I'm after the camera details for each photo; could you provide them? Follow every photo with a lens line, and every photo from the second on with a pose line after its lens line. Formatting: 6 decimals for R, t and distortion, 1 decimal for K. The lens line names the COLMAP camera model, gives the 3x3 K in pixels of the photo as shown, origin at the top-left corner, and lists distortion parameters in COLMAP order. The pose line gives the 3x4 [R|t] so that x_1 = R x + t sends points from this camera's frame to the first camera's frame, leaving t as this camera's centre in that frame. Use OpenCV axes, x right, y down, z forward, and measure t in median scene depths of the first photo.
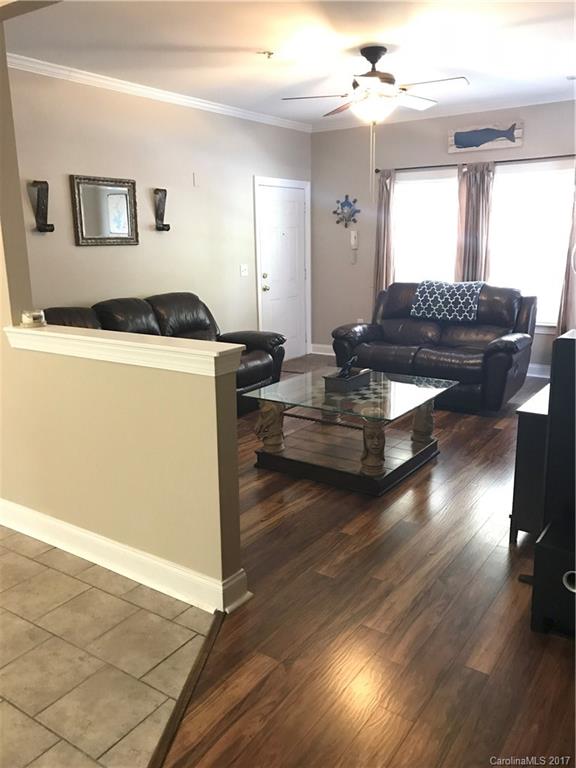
lens RADIAL K [[632.1, 0, 290.2], [0, 632.1, 378.4], [0, 0, 1]] dist [0.046307, -0.030074]
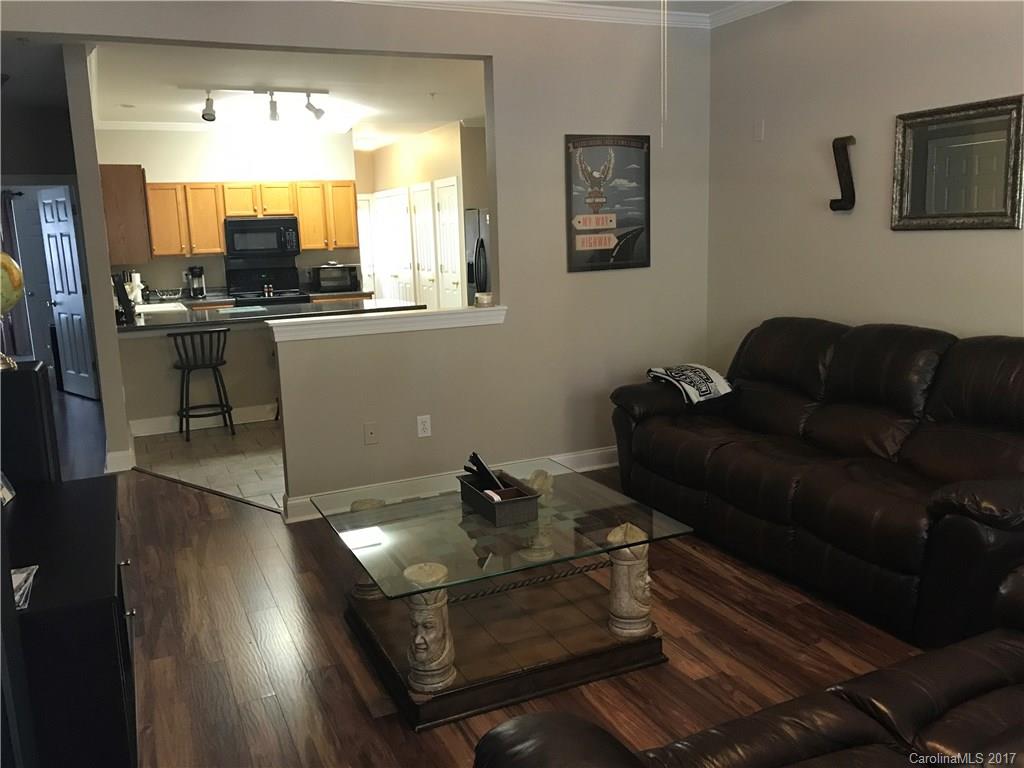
lens RADIAL K [[842.9, 0, 496.1], [0, 842.9, 380.1], [0, 0, 1]] dist [0.046307, -0.030074]
pose [[-0.525061, 0.184342, -0.830860, 0.497206], [-0.140882, 0.943965, 0.298466, -0.228099], [0.839323, 0.273767, -0.469669, 0.958289]]
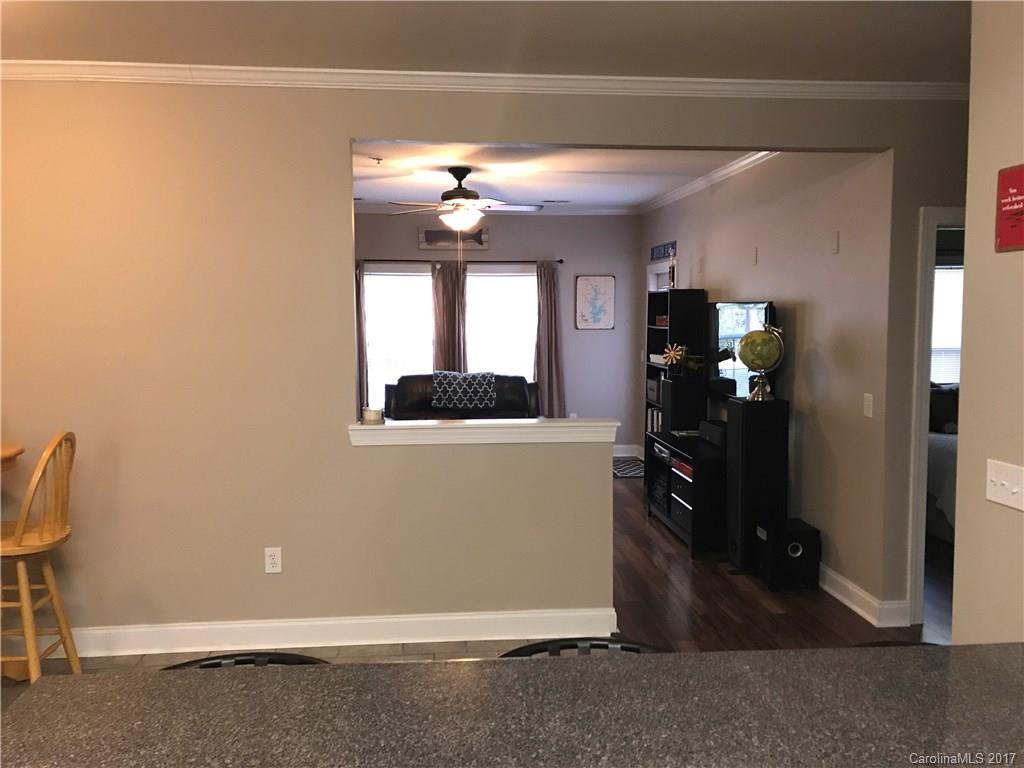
lens RADIAL K [[842.9, 0, 503.3], [0, 842.9, 391.9], [0, 0, 1]] dist [0.046307, -0.030074]
pose [[0.774536, -0.045833, 0.630867, -0.587858], [0.130116, 0.987586, -0.088000, 0.009392], [-0.619002, 0.150245, 0.770884, -0.103087]]
